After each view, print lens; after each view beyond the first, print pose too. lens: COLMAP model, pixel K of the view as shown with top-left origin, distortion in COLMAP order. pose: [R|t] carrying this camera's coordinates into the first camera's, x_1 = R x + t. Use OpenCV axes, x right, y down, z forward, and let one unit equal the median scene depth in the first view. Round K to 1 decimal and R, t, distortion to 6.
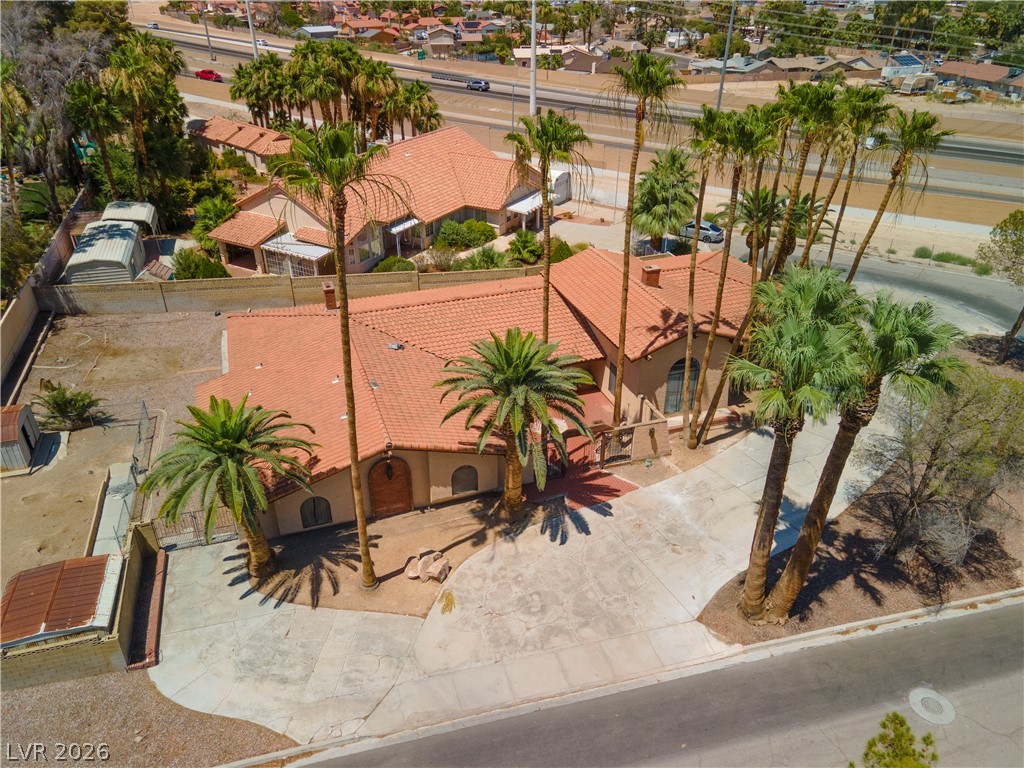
lens RADIAL K [[743.0, 0, 512.0], [0, 743.0, 390.4], [0, 0, 1]] dist [0.023193, 0.027178]
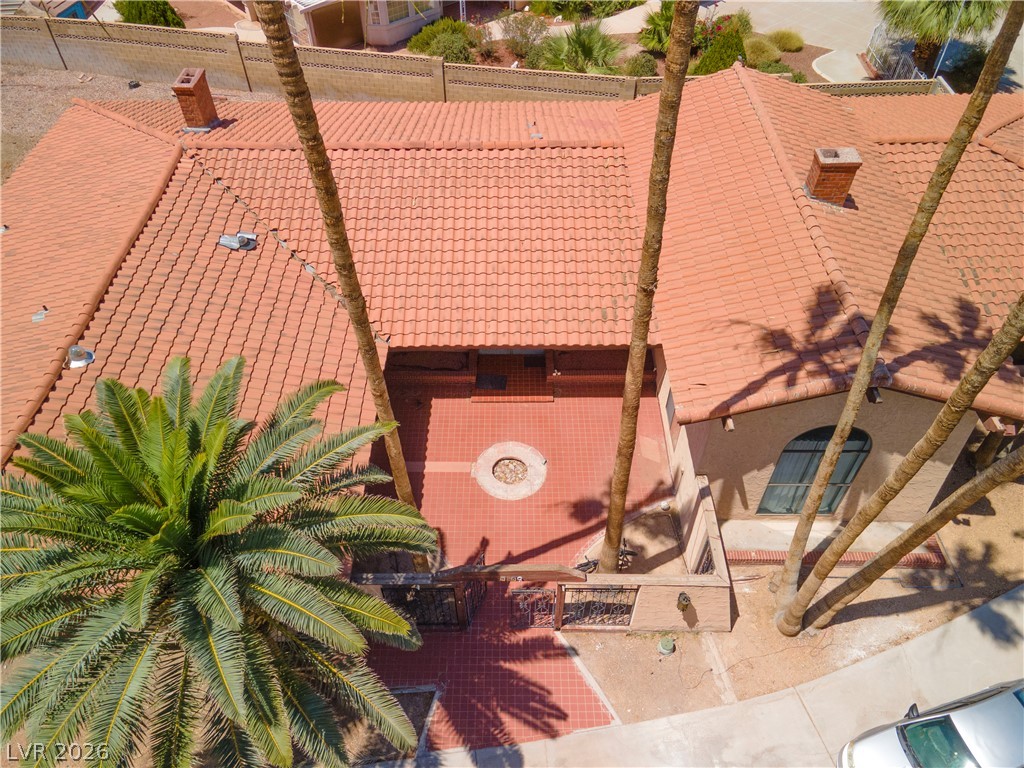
lens RADIAL K [[745.2, 0, 502.9], [0, 745.2, 391.0], [0, 0, 1]] dist [0.008453, 0.049703]
pose [[0.945874, 0.239219, -0.219309, 0.142979], [-0.162615, 0.934169, 0.317625, -0.153994], [0.280853, -0.264770, 0.922507, 0.572127]]
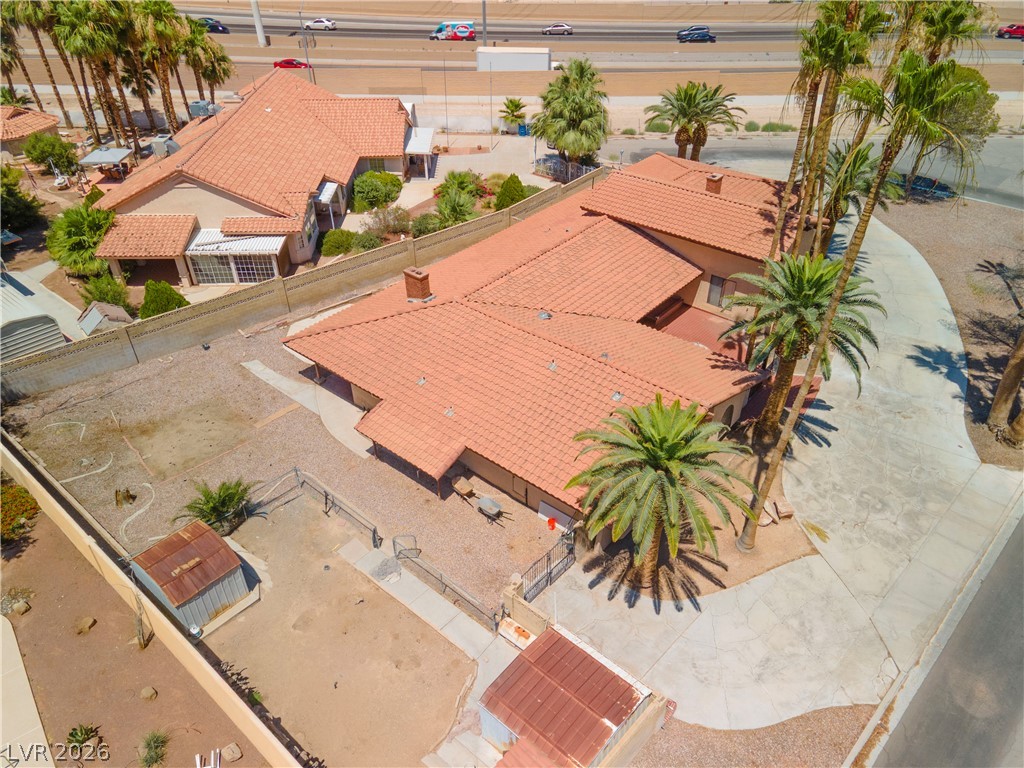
lens RADIAL K [[743.0, 0, 512.0], [0, 743.0, 390.4], [0, 0, 1]] dist [0.023193, 0.027178]
pose [[0.863335, -0.307586, 0.400054, -0.589296], [0.267360, 0.951157, 0.154332, -0.124279], [-0.427985, -0.026282, 0.903404, 0.192145]]
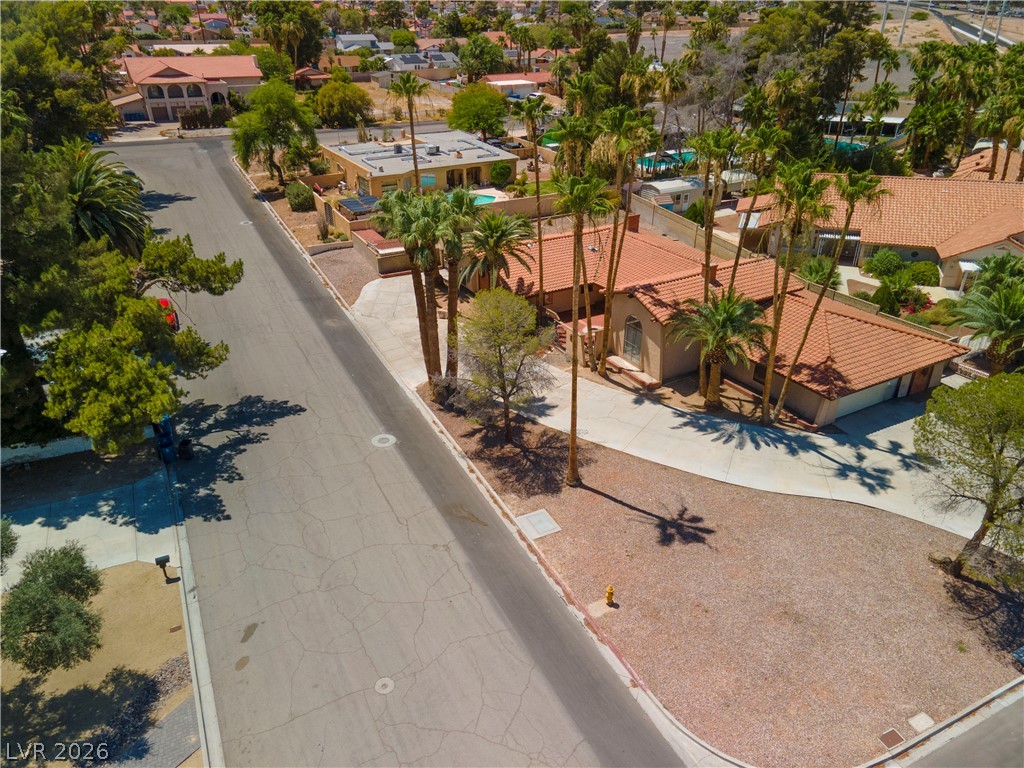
lens RADIAL K [[743.0, 0, 512.0], [0, 743.0, 390.4], [0, 0, 1]] dist [0.023193, 0.027178]
pose [[0.189354, 0.458666, -0.868199, 1.336126], [-0.487591, 0.811399, 0.322315, -0.244183], [0.852291, 0.362295, 0.377283, 0.368128]]
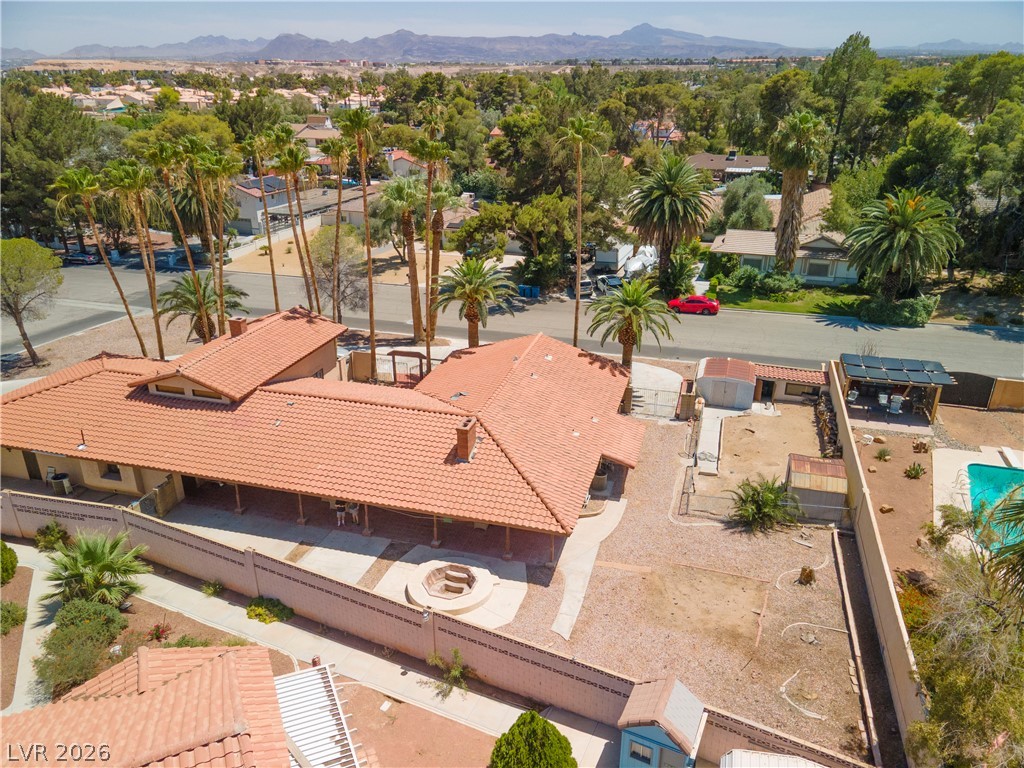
lens RADIAL K [[743.0, 0, 512.0], [0, 743.0, 390.4], [0, 0, 1]] dist [0.023193, 0.027178]
pose [[-0.816690, -0.225235, 0.531307, -0.777177], [0.290906, 0.634459, 0.716126, -0.799789], [-0.498389, 0.739413, -0.452634, 1.446214]]
